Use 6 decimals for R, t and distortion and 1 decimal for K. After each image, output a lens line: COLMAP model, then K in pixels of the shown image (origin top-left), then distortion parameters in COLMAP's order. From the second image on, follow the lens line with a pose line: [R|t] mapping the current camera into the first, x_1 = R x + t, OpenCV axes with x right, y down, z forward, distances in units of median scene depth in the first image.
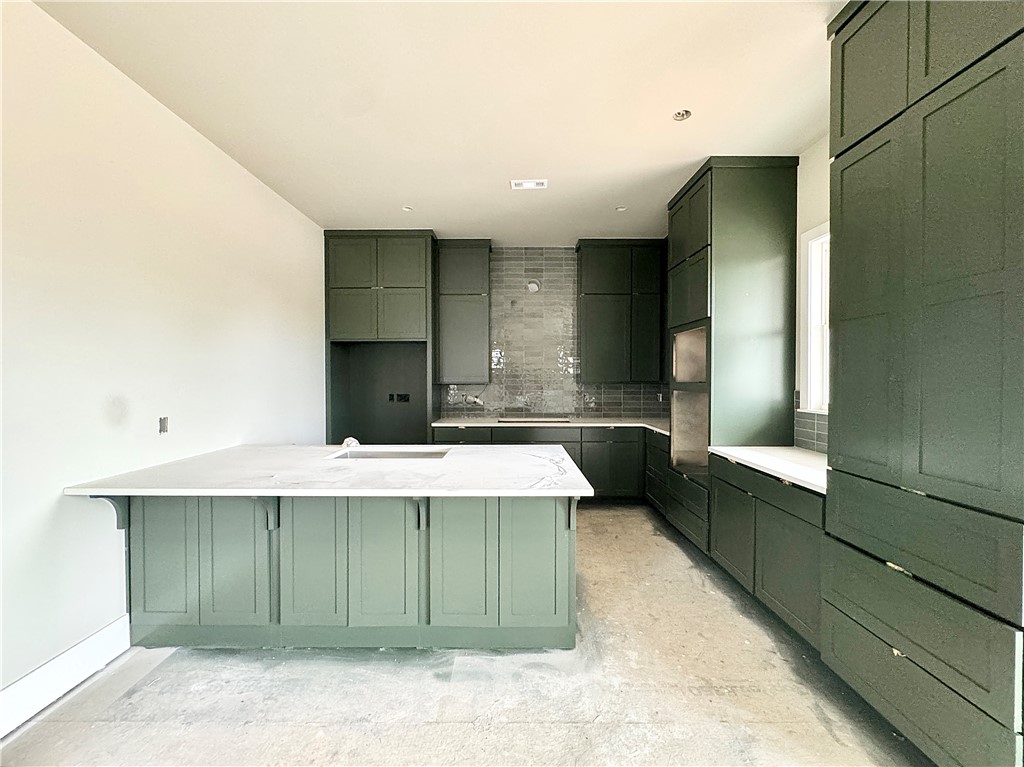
lens RADIAL K [[409.6, 0, 511.5], [0, 409.6, 383.7], [0, 0, 1]] dist [-0.003269, 0.000103]
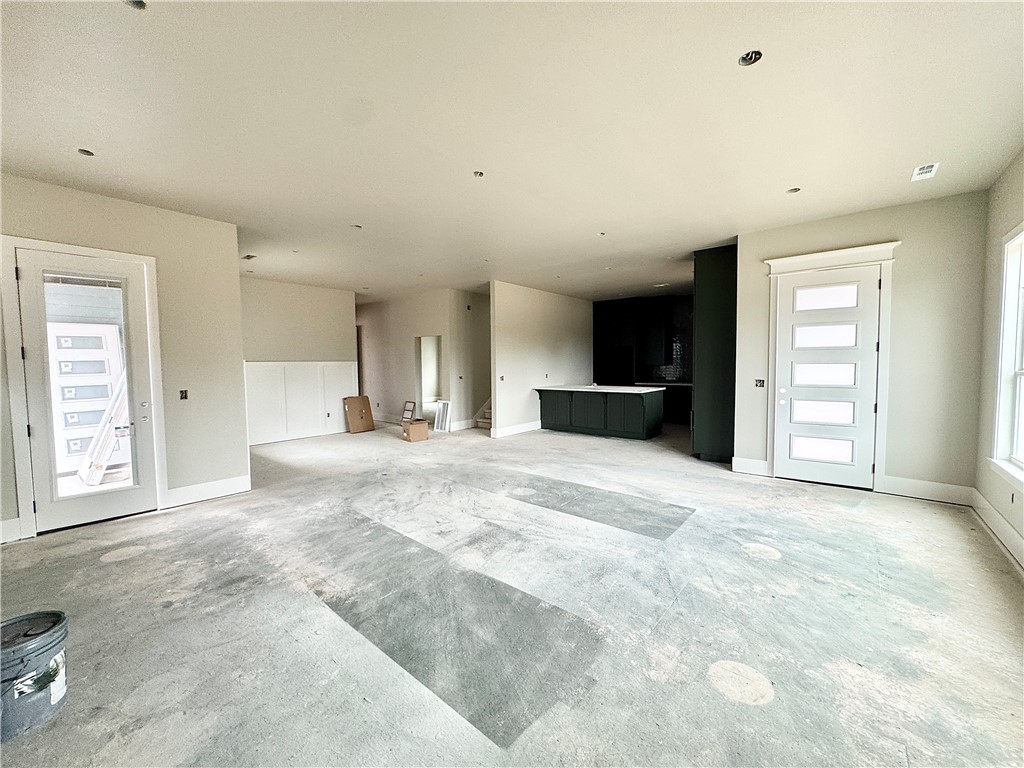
lens RADIAL K [[409.6, 0, 511.5], [0, 409.6, 384.2], [0, 0, 1]] dist [-0.003269, 0.000103]
pose [[0.767590, 0.024295, -0.640481, 0.905152], [-0.000224, 0.999291, 0.037637, 0.022093], [0.640942, -0.028747, 0.767051, -1.436964]]
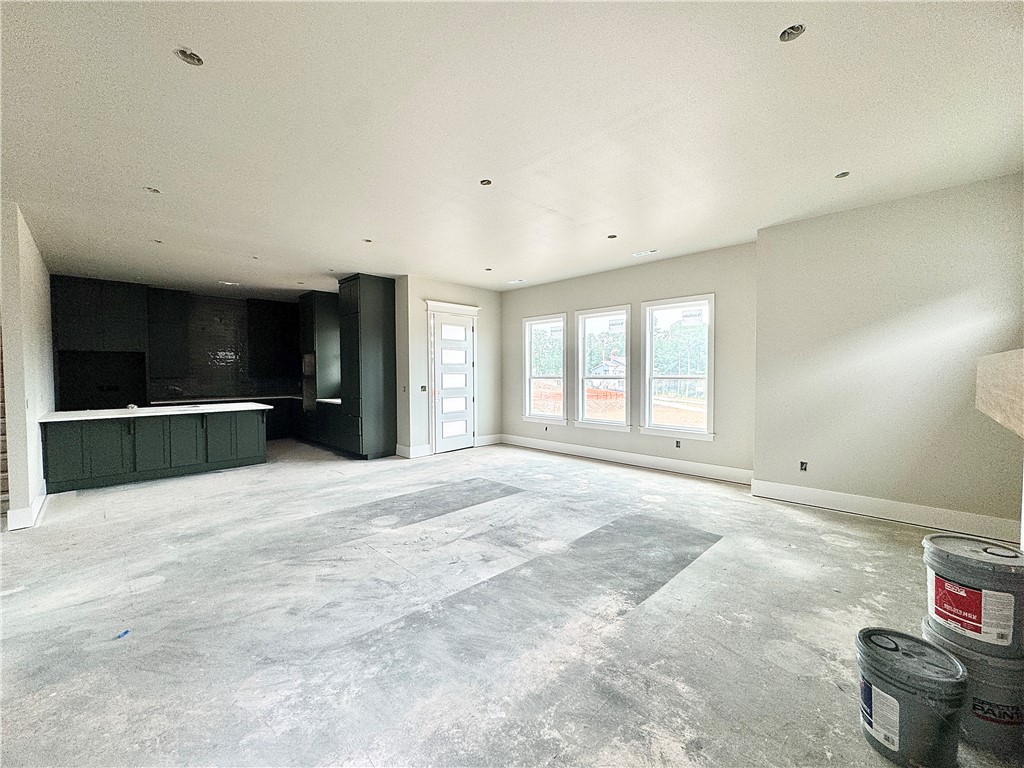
lens RADIAL K [[409.6, 0, 511.5], [0, 409.6, 384.2], [0, 0, 1]] dist [-0.003269, 0.000103]
pose [[0.704344, -0.025495, 0.709400, -0.418152], [0.017922, 0.999675, 0.018133, 0.024220], [-0.709632, -0.000058, 0.704572, -1.458764]]
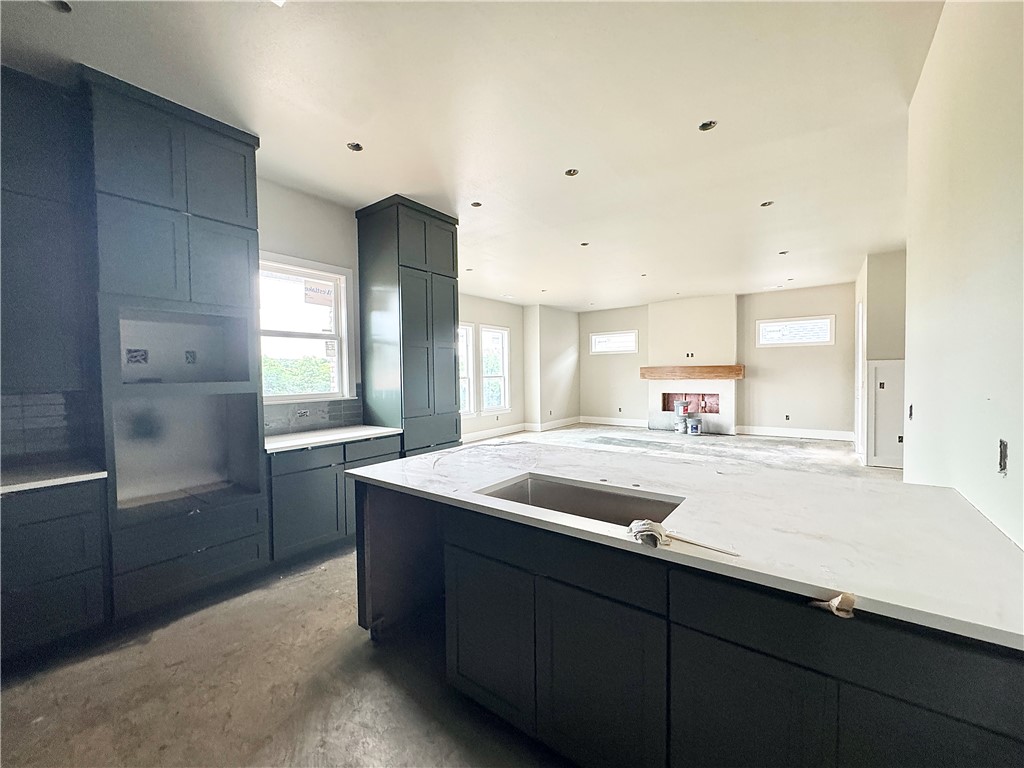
lens RADIAL K [[409.6, 0, 511.5], [0, 409.6, 384.2], [0, 0, 1]] dist [-0.003269, 0.000103]
pose [[-0.795206, -0.006063, 0.606309, -0.443709], [0.024438, 0.998817, 0.042039, -0.015336], [-0.605847, 0.048246, -0.794117, 1.173421]]
